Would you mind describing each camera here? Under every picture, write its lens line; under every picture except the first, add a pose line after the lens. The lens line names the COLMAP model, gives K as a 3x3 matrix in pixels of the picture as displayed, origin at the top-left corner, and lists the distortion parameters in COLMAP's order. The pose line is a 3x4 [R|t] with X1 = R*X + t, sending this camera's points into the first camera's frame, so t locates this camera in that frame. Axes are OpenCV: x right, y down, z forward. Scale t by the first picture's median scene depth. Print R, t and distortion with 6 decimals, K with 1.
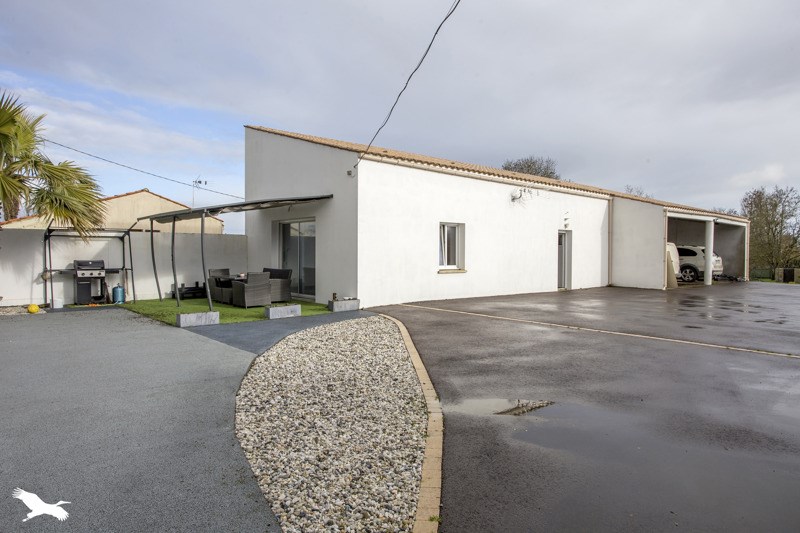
lens RADIAL K [[533.4, 0, 400.1], [0, 533.4, 265.9], [0, 0, 1]] dist [-0.003047, 0.001027]
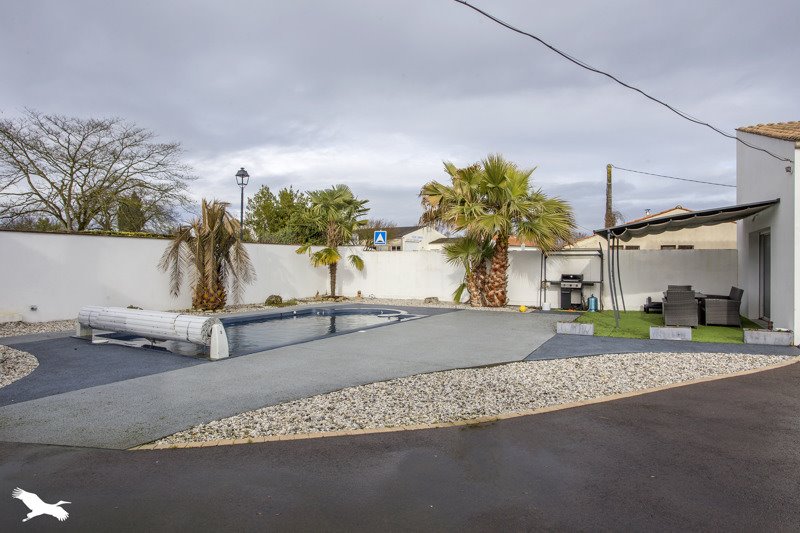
lens RADIAL K [[507.9, 0, 400.1], [0, 507.9, 264.9], [0, 0, 1]] dist [-0.007049, -0.000741]
pose [[0.341852, 0.003151, -0.939749, 0.401618], [-0.026029, 0.999642, -0.006117, -0.014803], [0.939393, 0.026552, 0.341811, 0.216144]]
